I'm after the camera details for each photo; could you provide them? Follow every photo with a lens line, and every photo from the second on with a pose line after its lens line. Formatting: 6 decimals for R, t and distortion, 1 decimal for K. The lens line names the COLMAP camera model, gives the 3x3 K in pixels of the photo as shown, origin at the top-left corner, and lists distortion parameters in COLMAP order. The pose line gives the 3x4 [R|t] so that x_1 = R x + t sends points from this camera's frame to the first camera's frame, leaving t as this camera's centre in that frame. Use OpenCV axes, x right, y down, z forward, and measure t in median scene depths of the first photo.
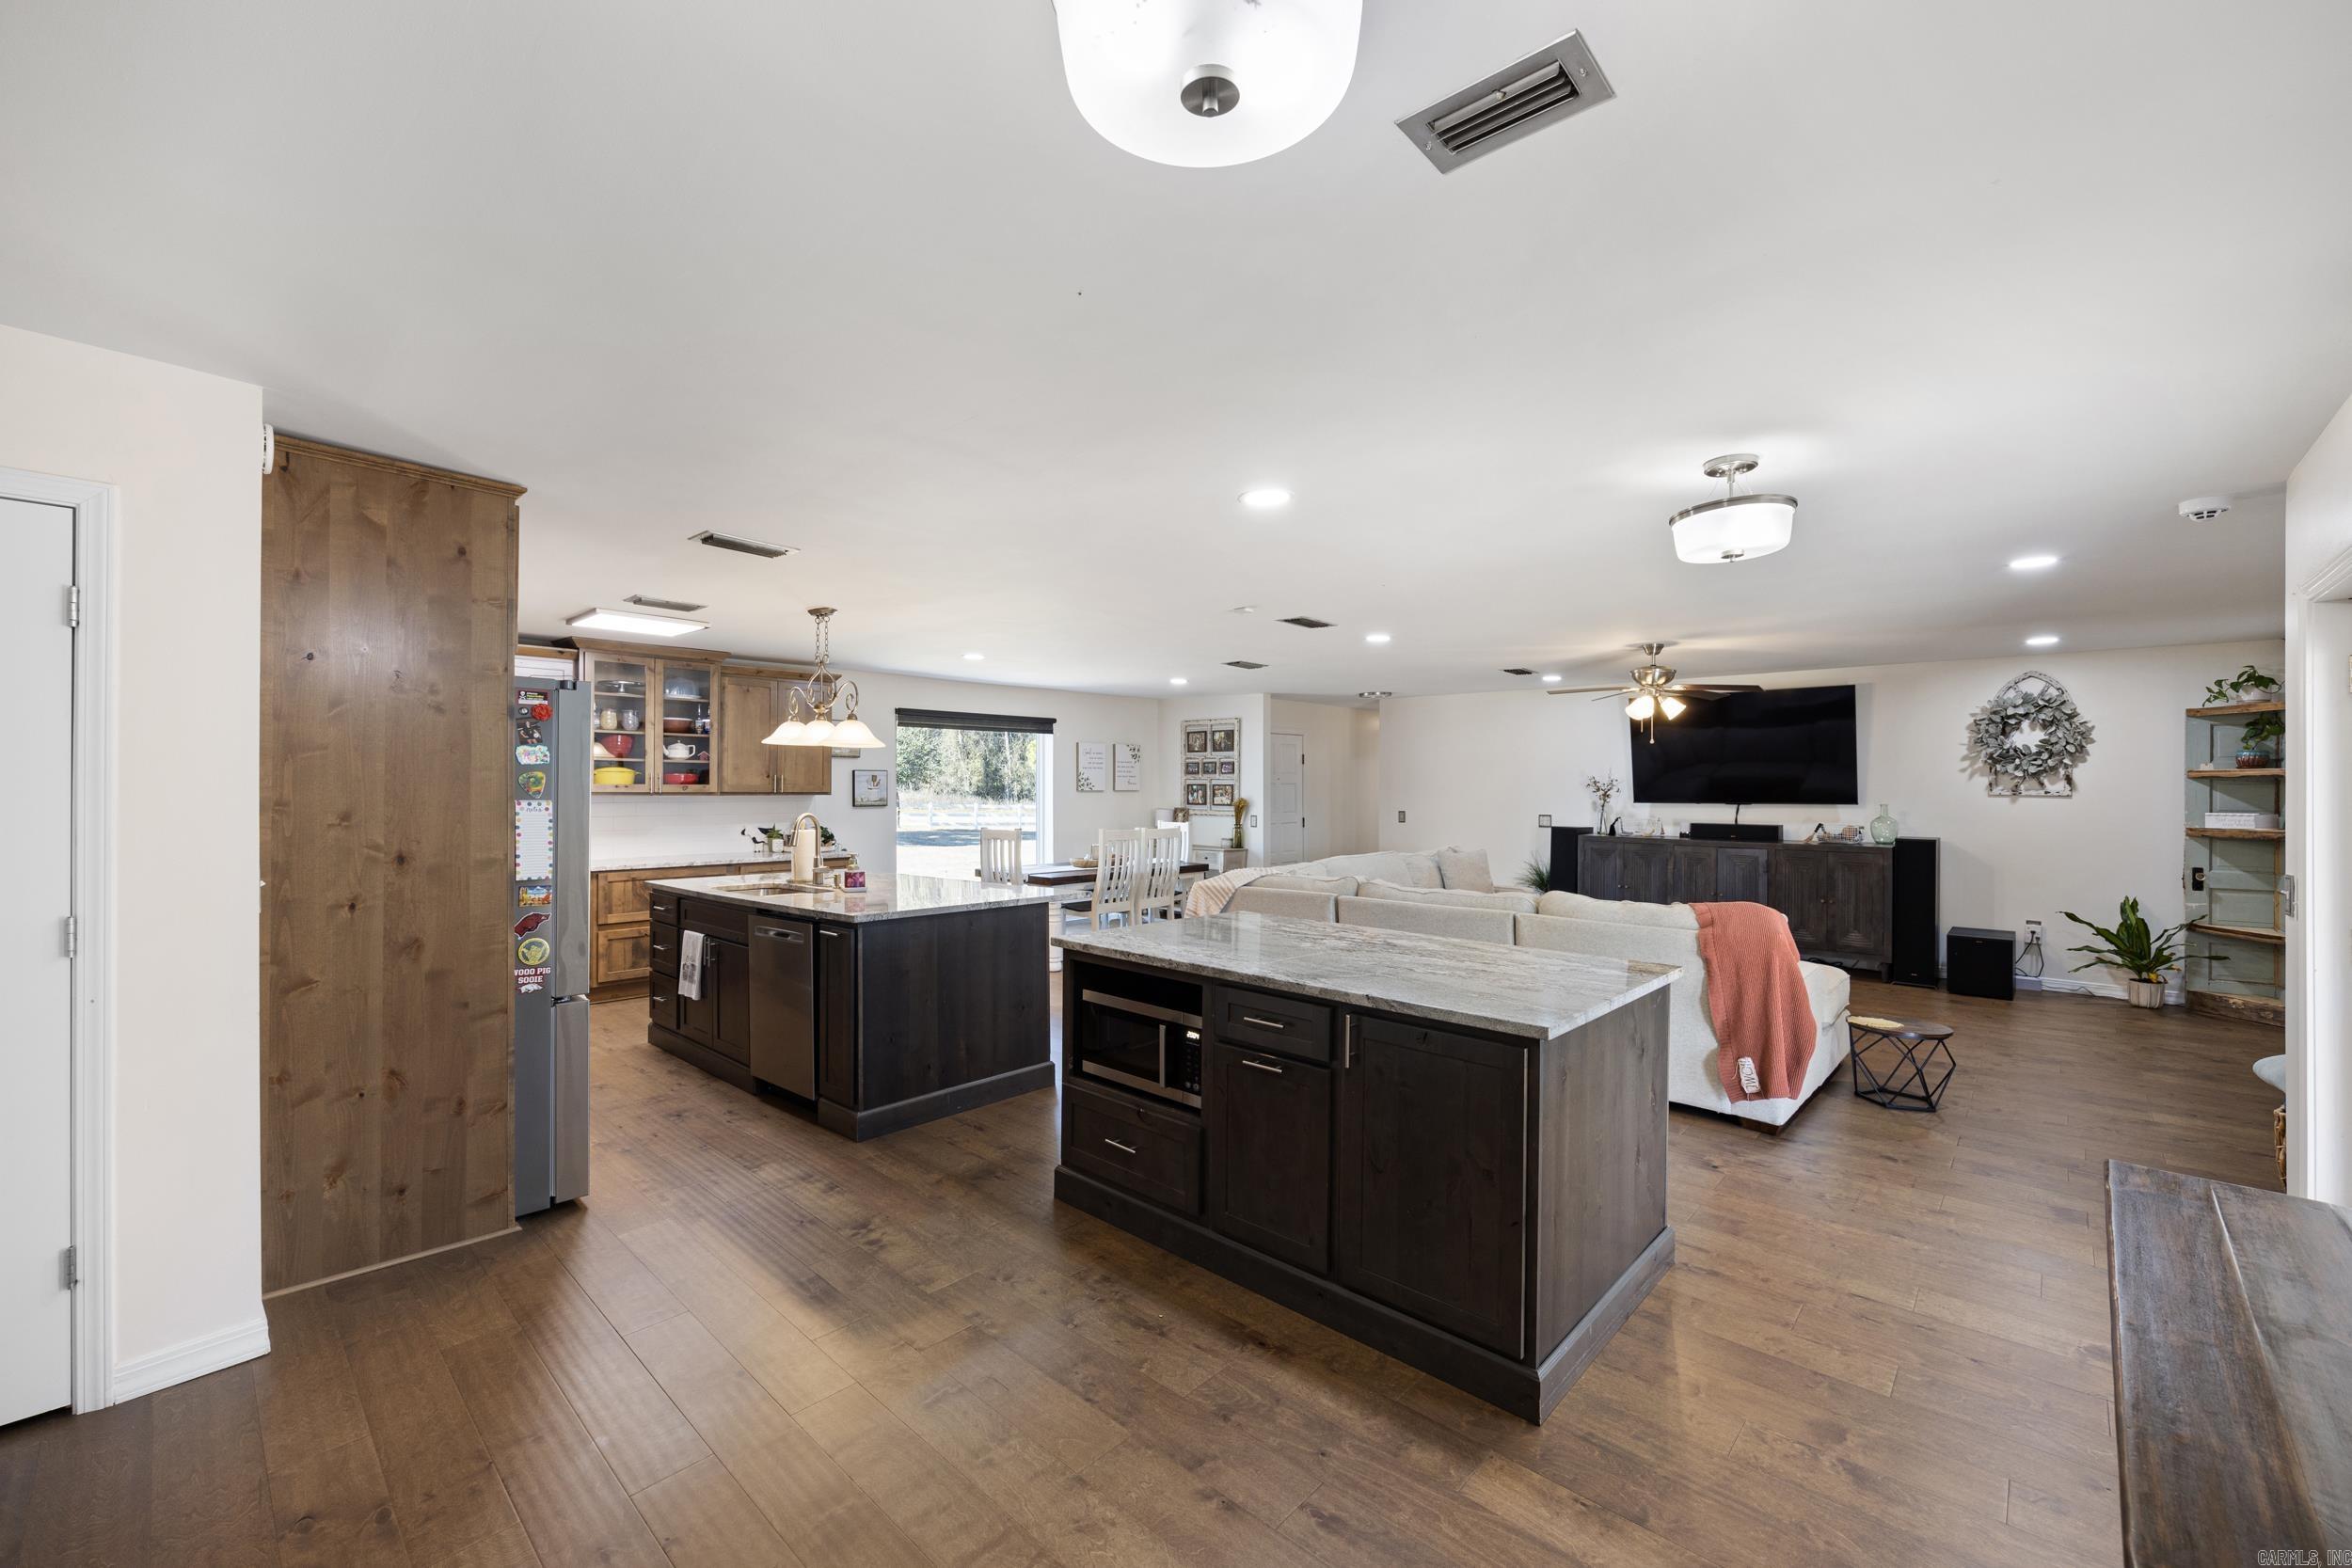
lens RADIAL K [[945.5, 0, 1160.8], [0, 945.5, 784.3], [0, 0, 1]] dist [-0.005938, -0.000348]
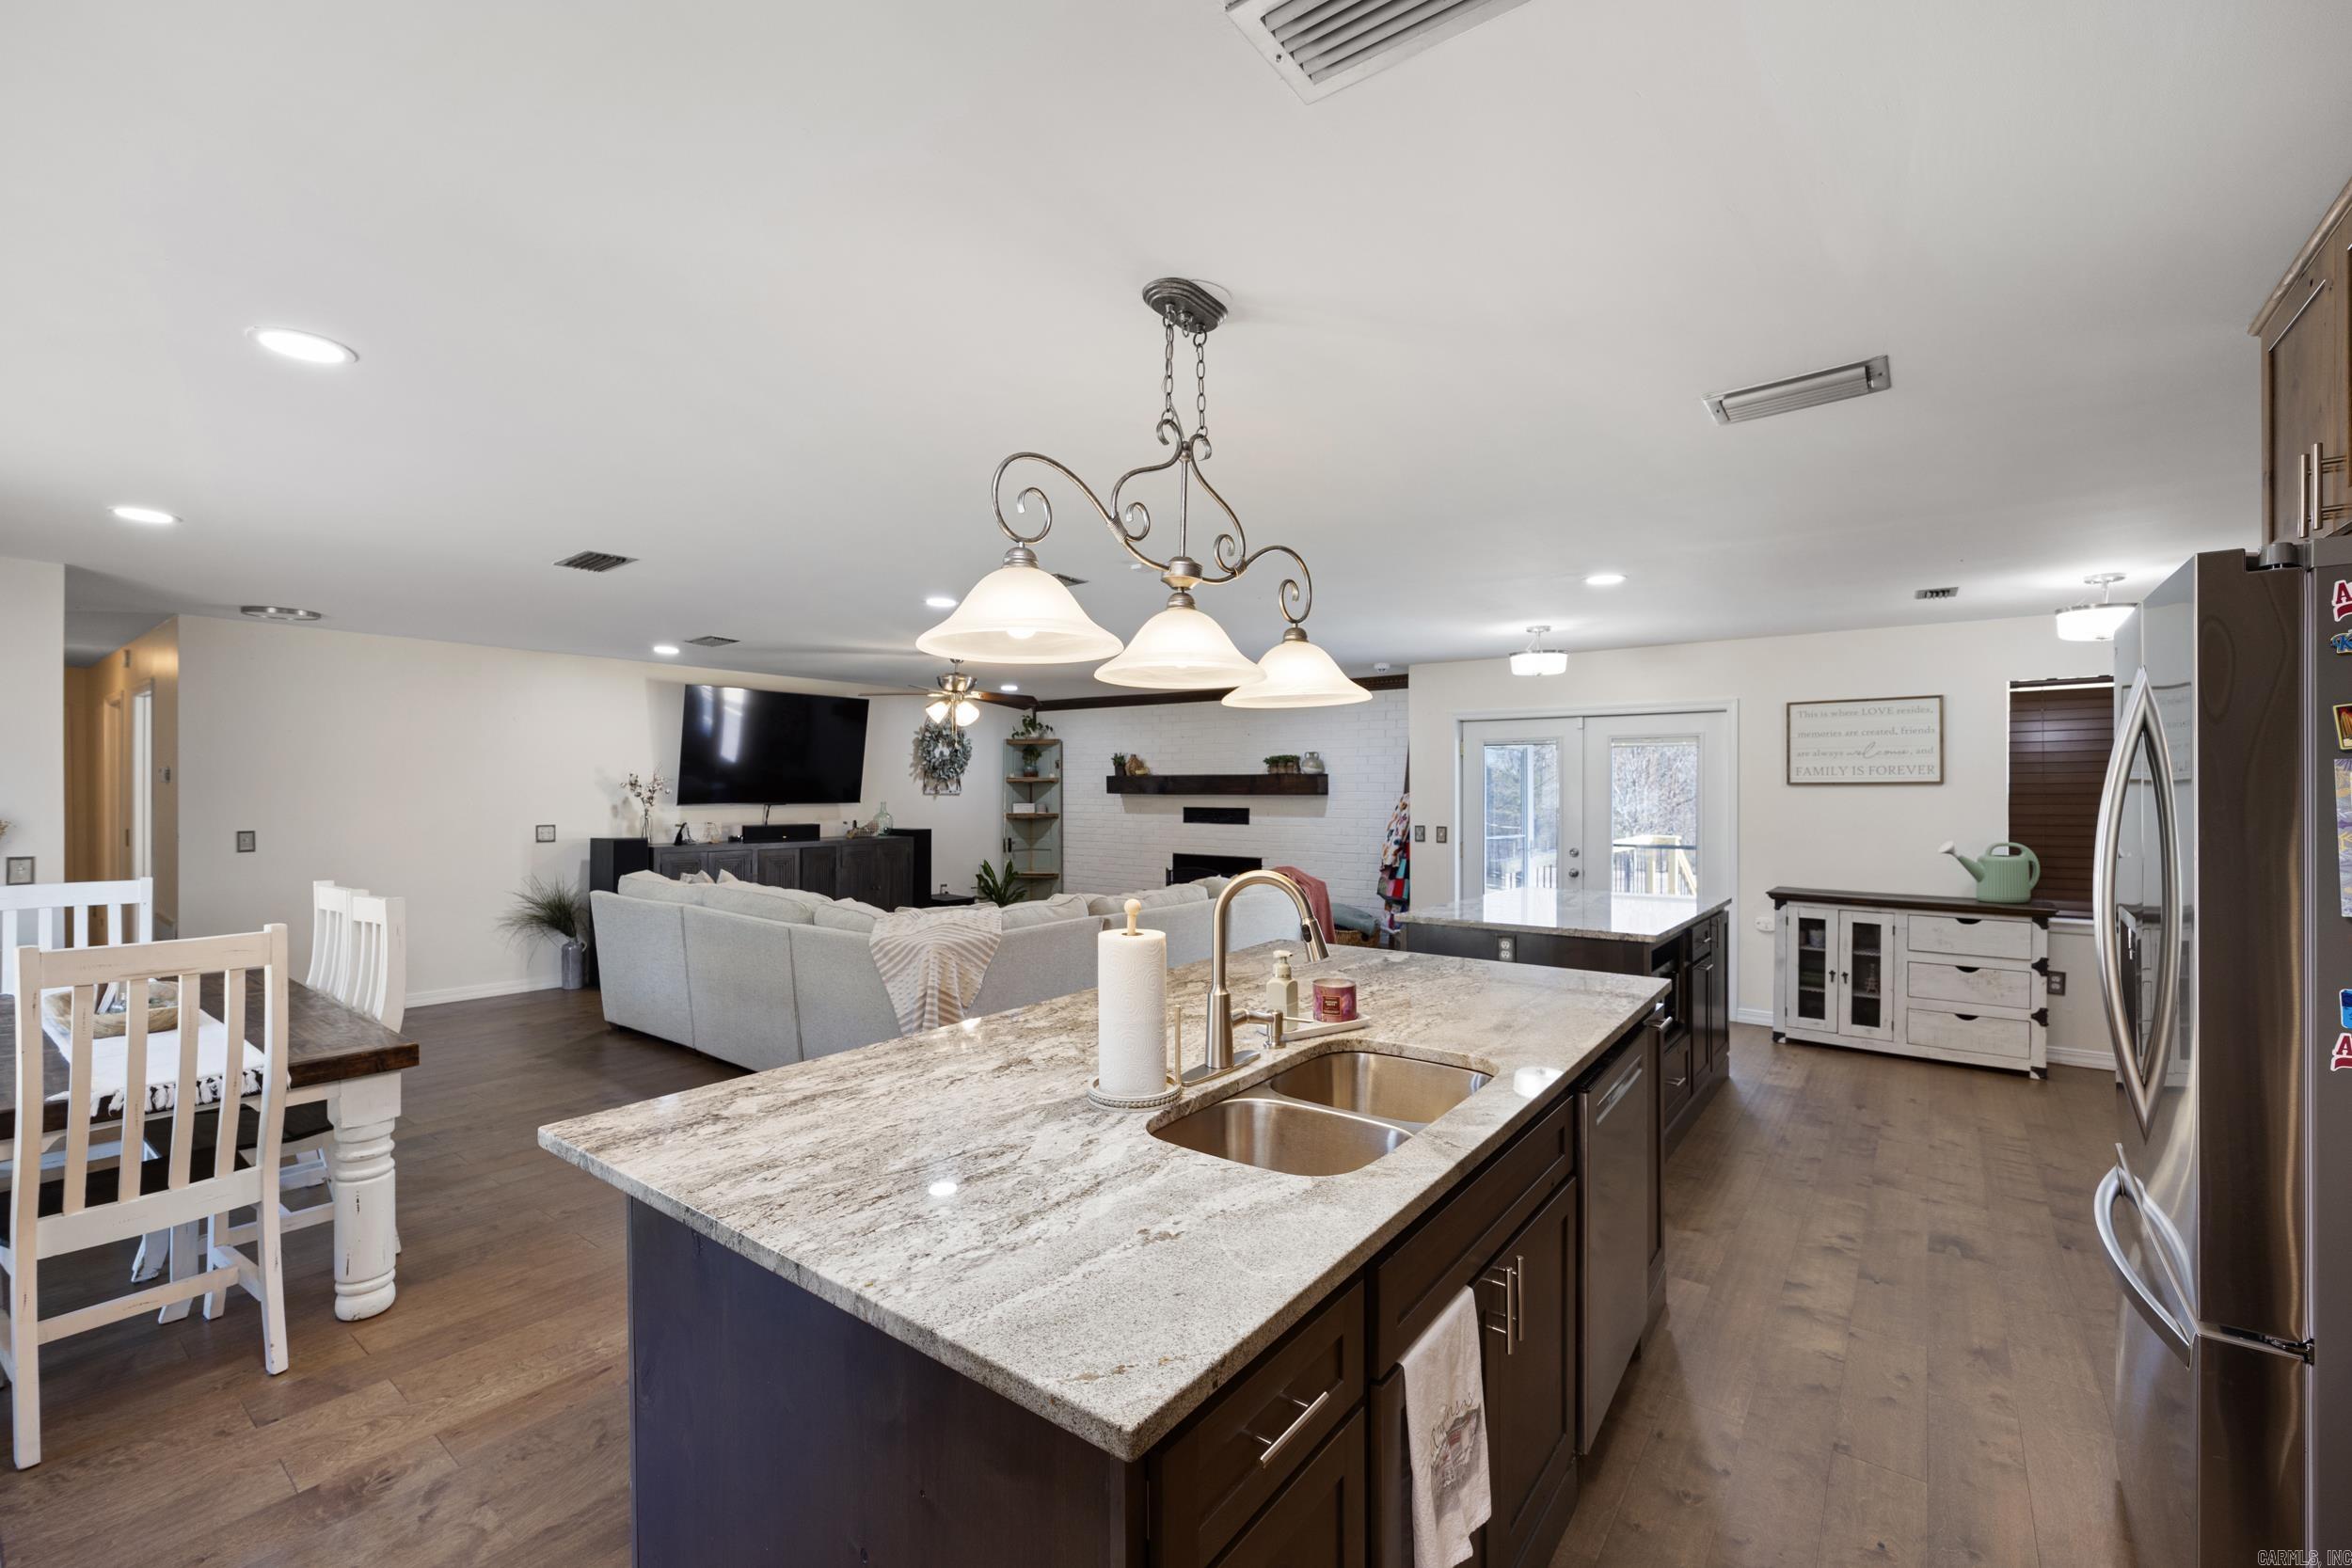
lens RADIAL K [[978.7, 0, 1196.8], [0, 978.7, 794.4], [0, 0, 1]] dist [-0.006913, -0.000162]
pose [[-0.121340, -0.009569, 0.992565, -0.532722], [-0.007055, 0.999937, 0.008777, -0.002277], [-0.992586, -0.005937, -0.121400, 0.771070]]
